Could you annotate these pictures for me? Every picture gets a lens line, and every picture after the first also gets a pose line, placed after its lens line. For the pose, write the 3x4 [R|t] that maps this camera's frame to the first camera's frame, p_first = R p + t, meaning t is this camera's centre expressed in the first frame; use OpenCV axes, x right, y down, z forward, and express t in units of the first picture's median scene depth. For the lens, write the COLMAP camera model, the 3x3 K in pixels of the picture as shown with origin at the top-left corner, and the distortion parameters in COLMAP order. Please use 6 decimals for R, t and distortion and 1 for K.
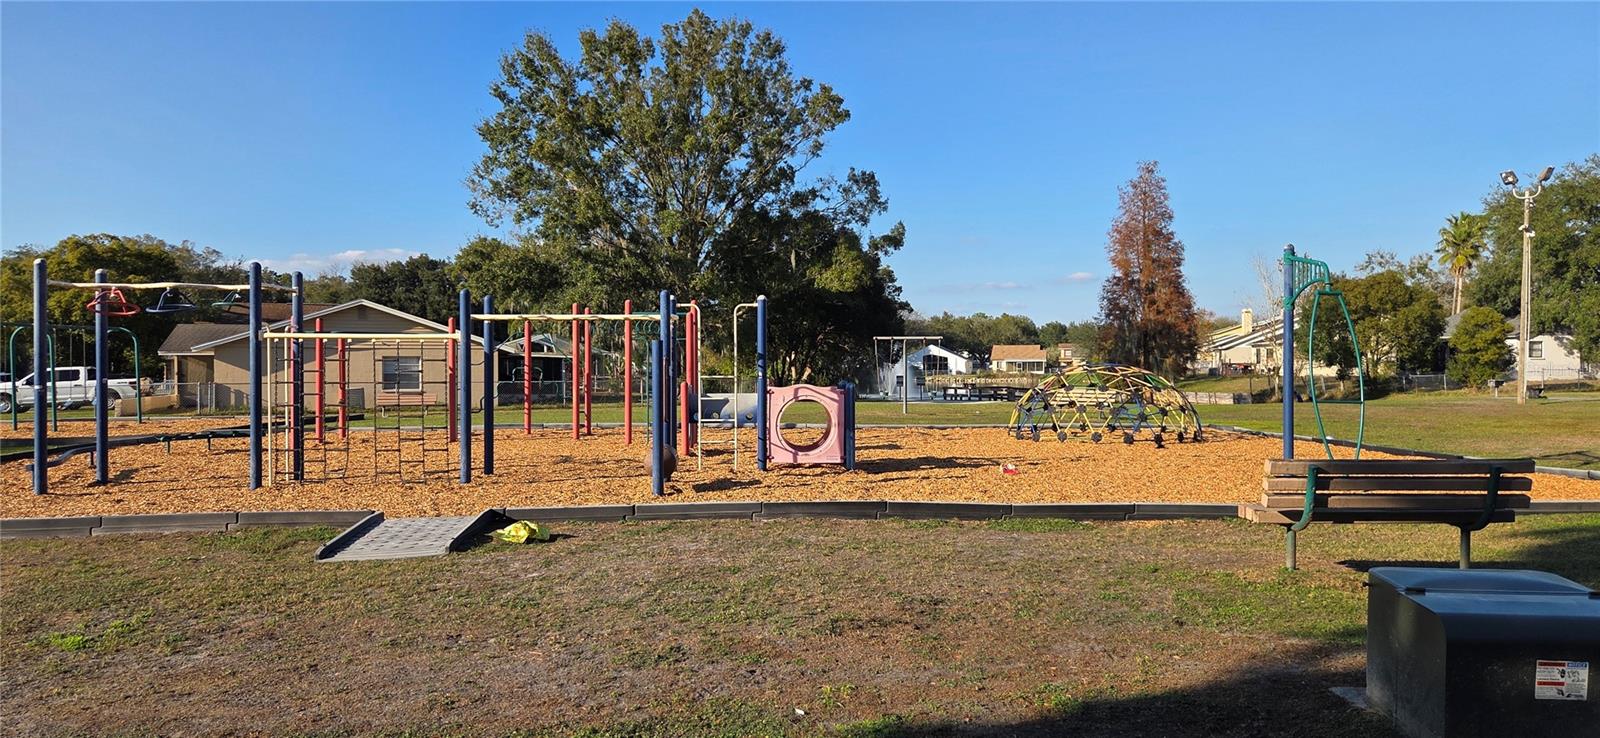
lens RADIAL K [[1070.5, 0, 798.6], [0, 1070.5, 373.2], [0, 0, 1]] dist [0.045762, -0.026190]
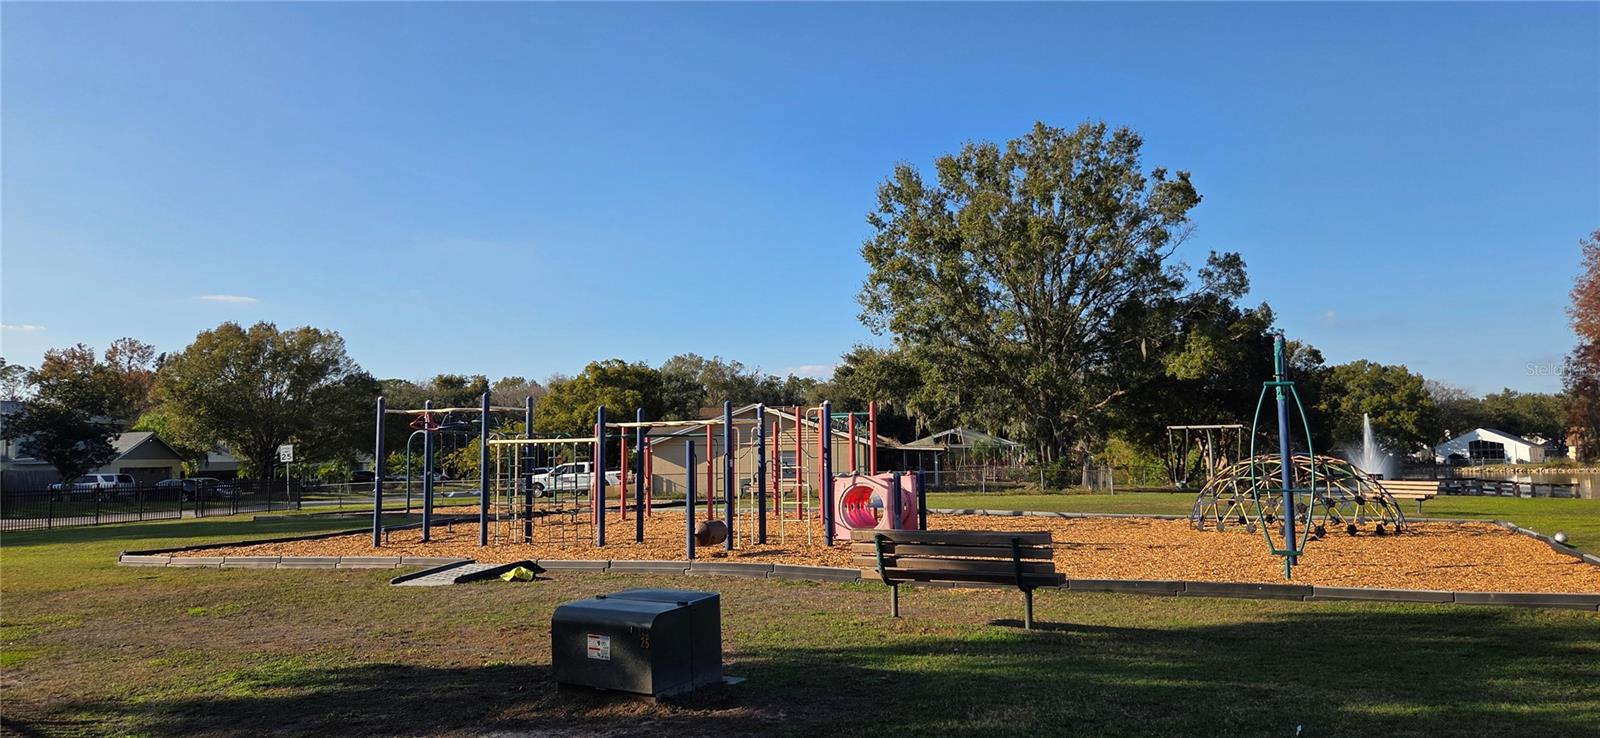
lens RADIAL K [[1070.5, 0, 791.6], [0, 1070.5, 341.2], [0, 0, 1]] dist [0.045762, -0.026190]
pose [[0.884304, -0.060781, -0.462938, 0.163204], [0.007613, 0.993236, -0.115863, 0.000621], [0.466849, 0.098933, 0.878786, -0.034186]]
